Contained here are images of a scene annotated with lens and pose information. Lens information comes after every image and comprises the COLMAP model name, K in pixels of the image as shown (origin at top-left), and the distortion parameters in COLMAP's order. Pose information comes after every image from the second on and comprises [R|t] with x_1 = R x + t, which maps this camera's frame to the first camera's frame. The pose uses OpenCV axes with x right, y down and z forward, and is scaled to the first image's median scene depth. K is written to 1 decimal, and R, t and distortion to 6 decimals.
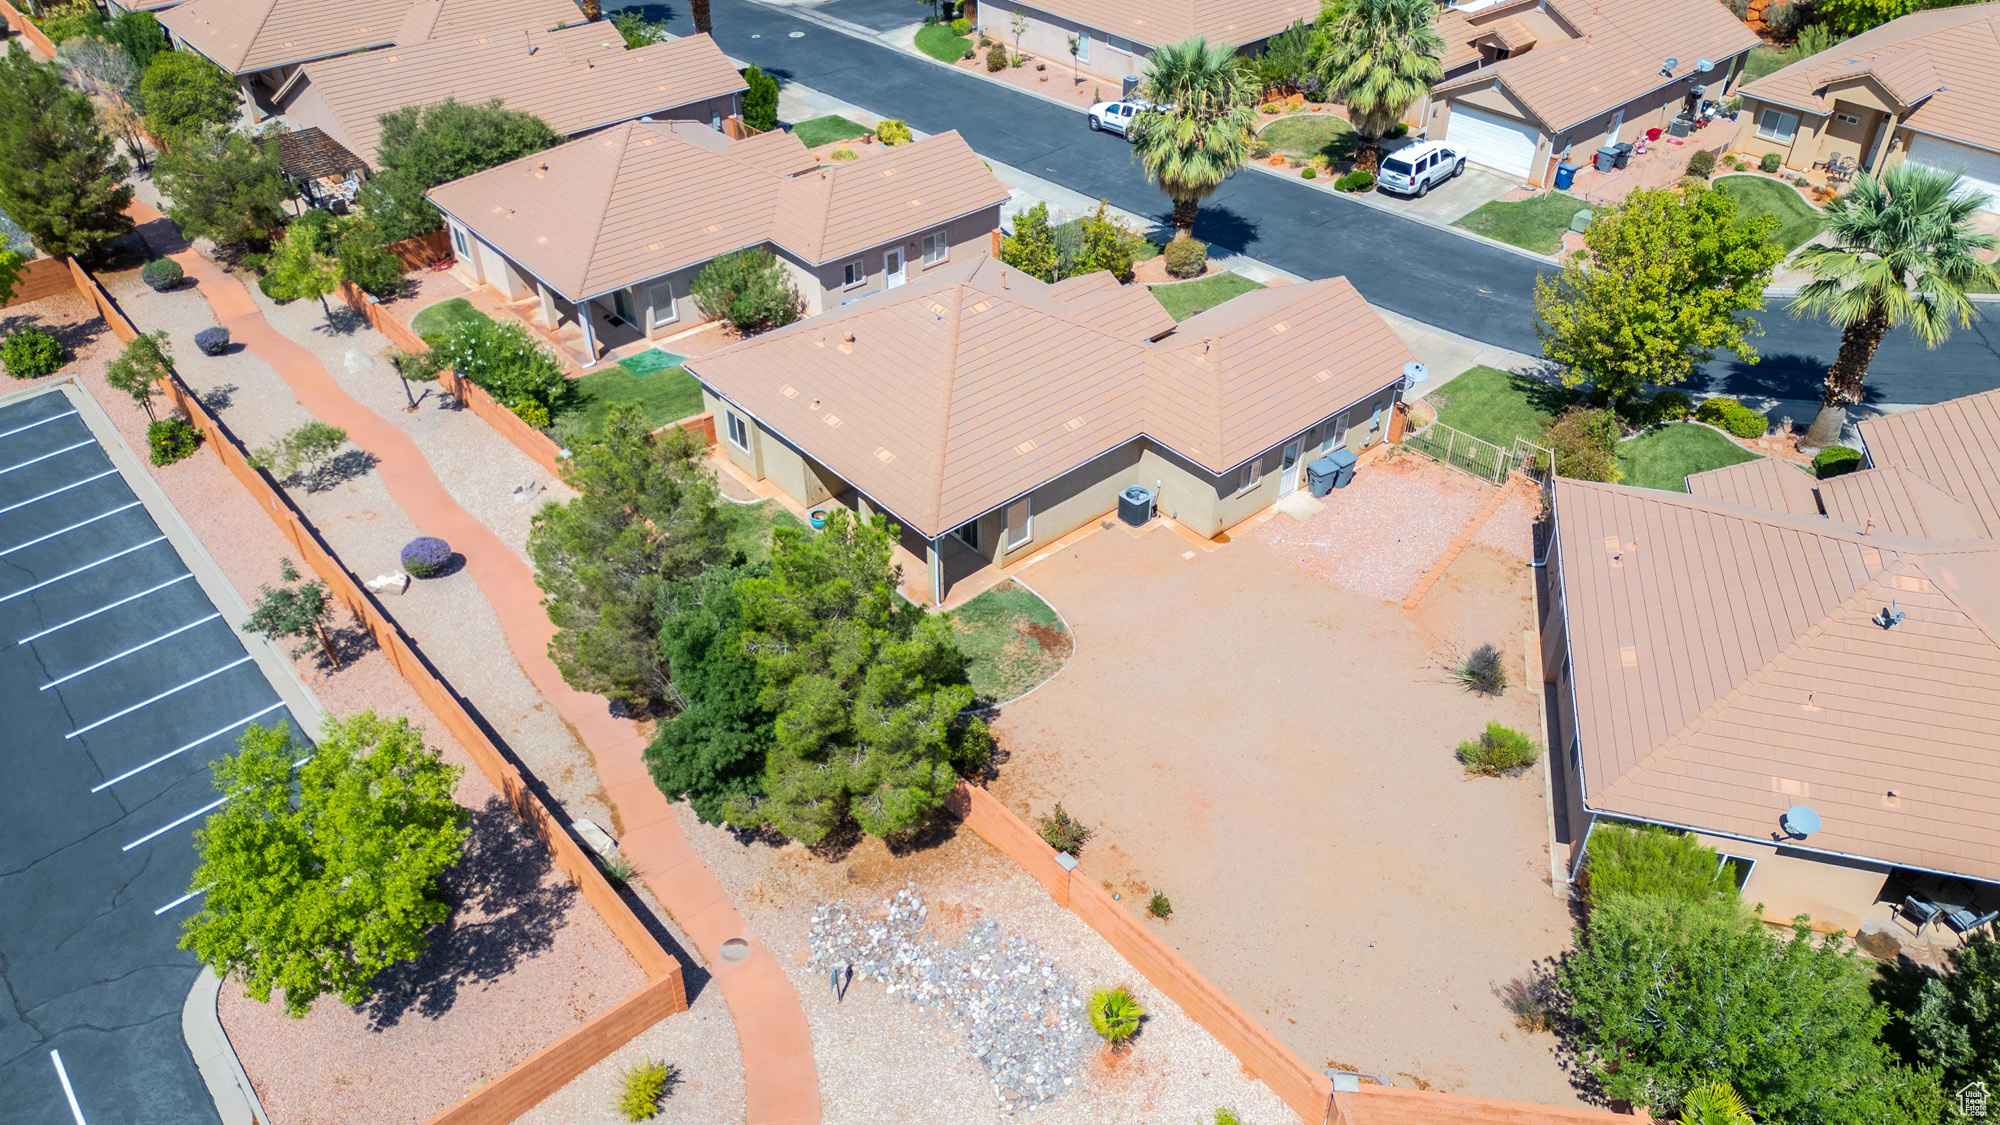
lens RADIAL K [[1437.9, 0, 998.0], [0, 1437.9, 588.4], [0, 0, 1]] dist [0.077485, -0.085939]
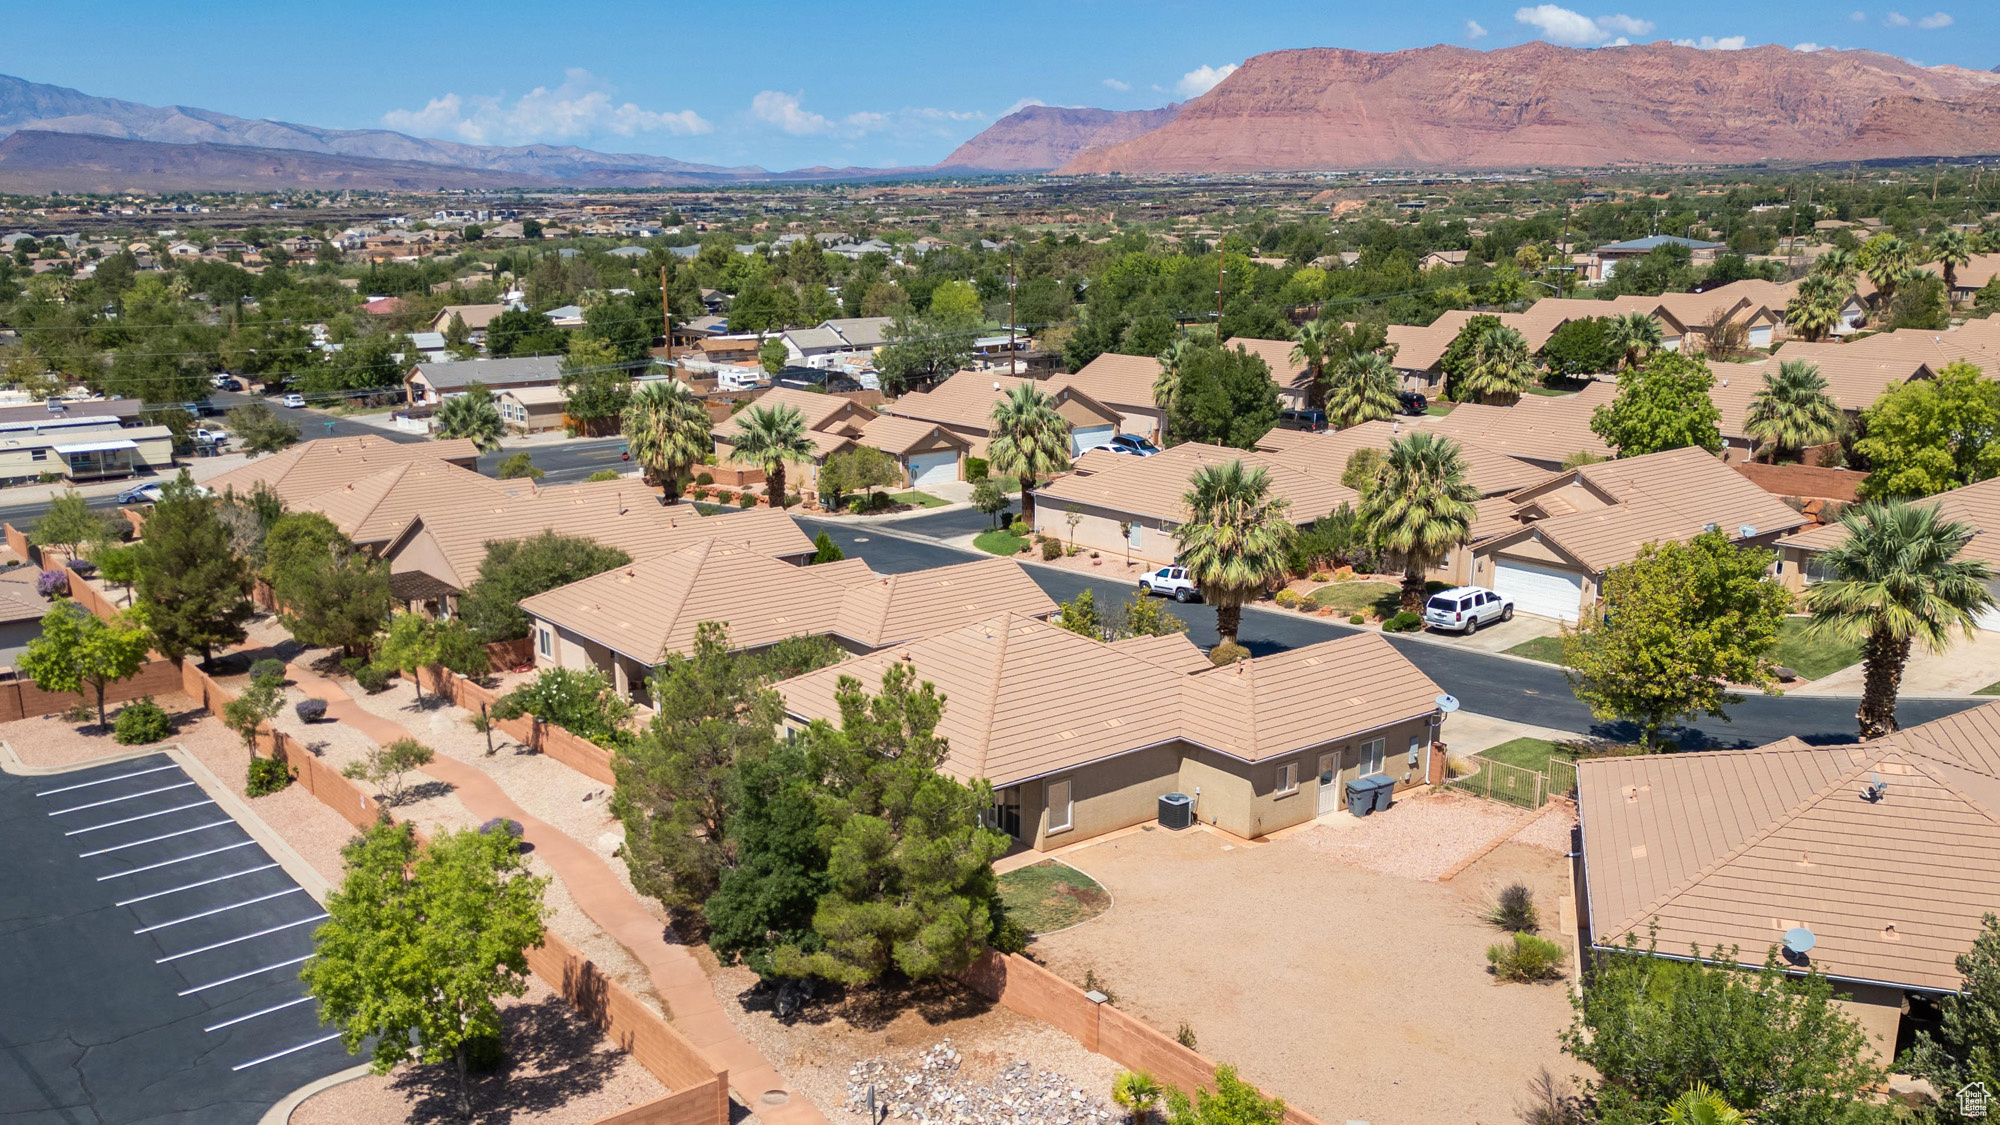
lens RADIAL K [[1643.6, 0, 931.4], [0, 1643.6, 646.7], [0, 0, 1]] dist [0.095361, -0.144646]
pose [[0.996832, 0.011485, -0.078707, 0.011692], [-0.039432, 0.930718, -0.363605, 0.232600], [0.069078, 0.365556, 0.928222, -0.127076]]
